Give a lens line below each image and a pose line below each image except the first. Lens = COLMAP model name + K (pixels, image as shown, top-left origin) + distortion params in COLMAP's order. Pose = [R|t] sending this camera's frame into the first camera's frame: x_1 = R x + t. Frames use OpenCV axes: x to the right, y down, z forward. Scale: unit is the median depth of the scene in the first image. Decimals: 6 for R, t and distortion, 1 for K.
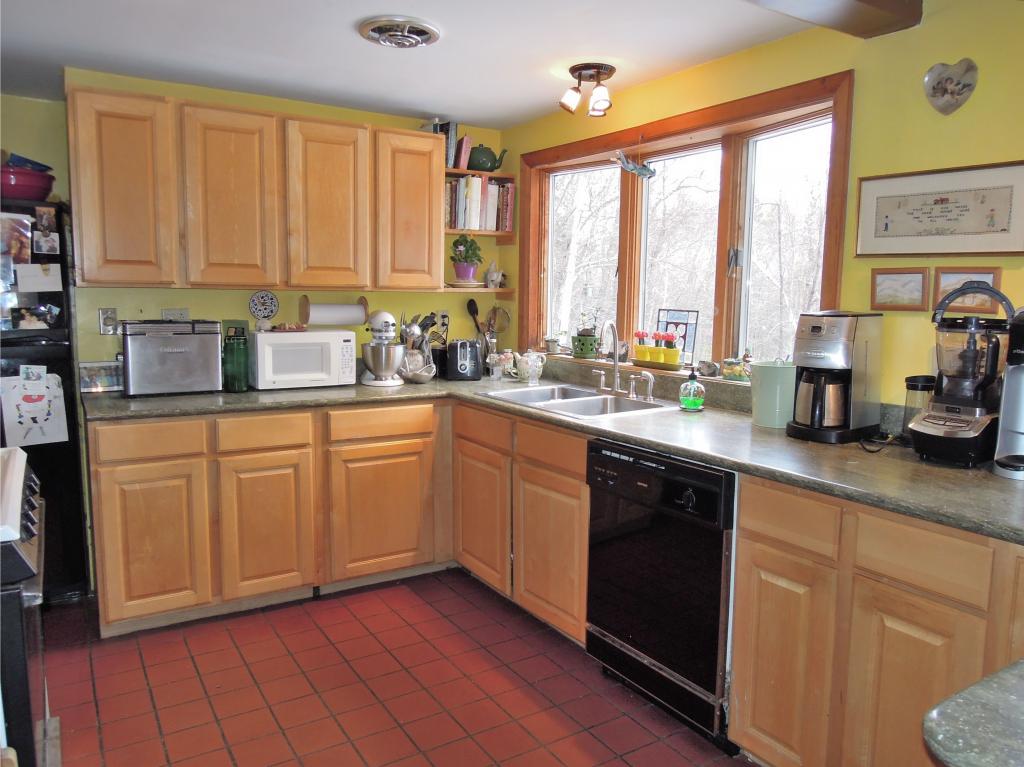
lens RADIAL K [[750.3, 0, 512.0], [0, 750.3, 383.5], [0, 0, 1]] dist [-0.029120, 0.002549]
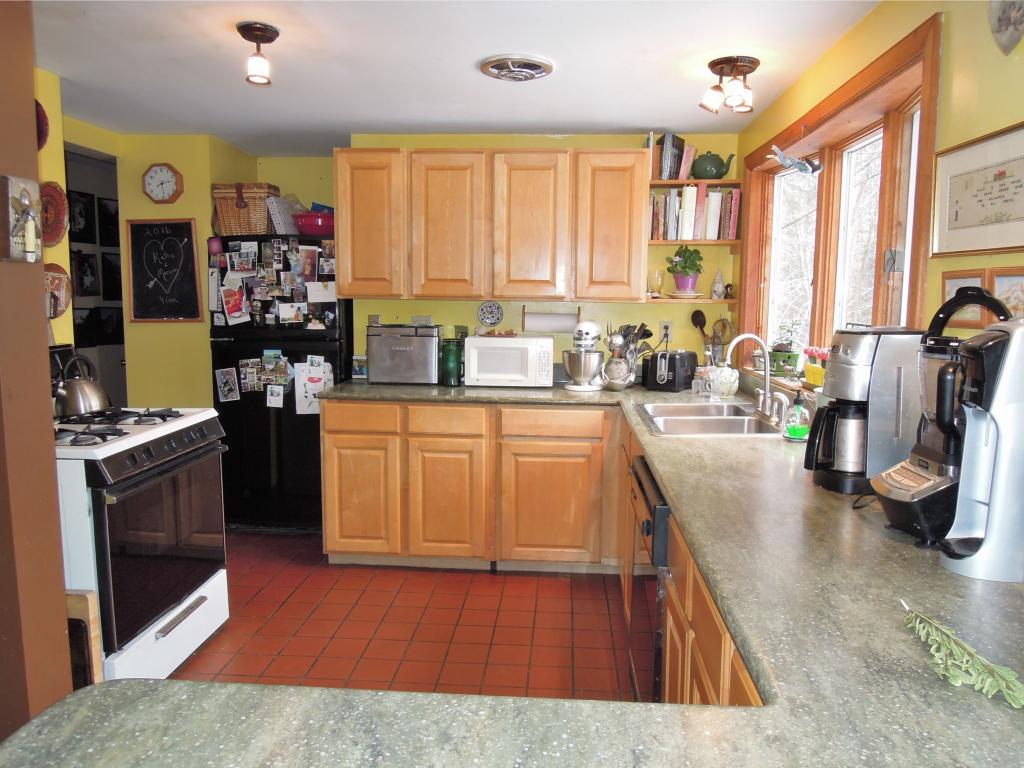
lens RADIAL K [[734.0, 0, 512.0], [0, 734.0, 384.0], [0, 0, 1]] dist [-0.026504, -0.001818]
pose [[0.807226, 0.064894, -0.586664, 0.401927], [-0.071672, 0.997360, 0.011706, -0.012890], [0.585875, 0.032598, 0.809746, 0.107633]]
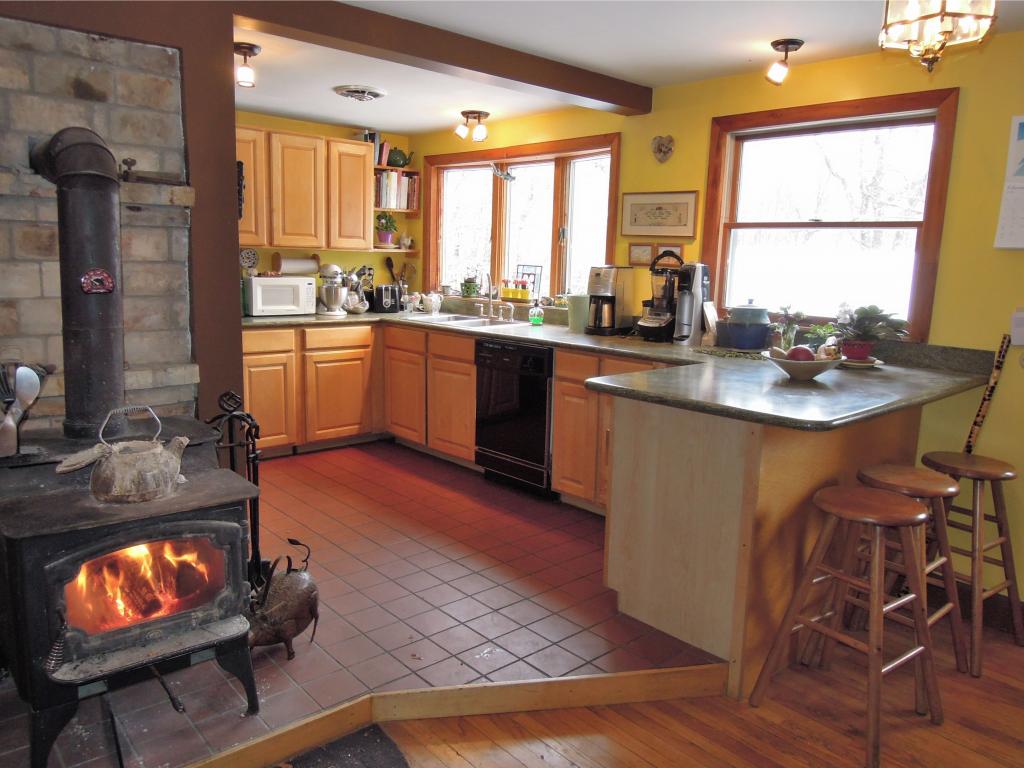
lens RADIAL K [[750.3, 0, 512.0], [0, 750.3, 384.0], [0, 0, 1]] dist [-0.029120, 0.002549]
pose [[0.985199, -0.013297, 0.170896, -0.087894], [0.004426, 0.998628, 0.052185, 0.069048], [-0.171356, -0.050656, 0.983906, -0.562483]]
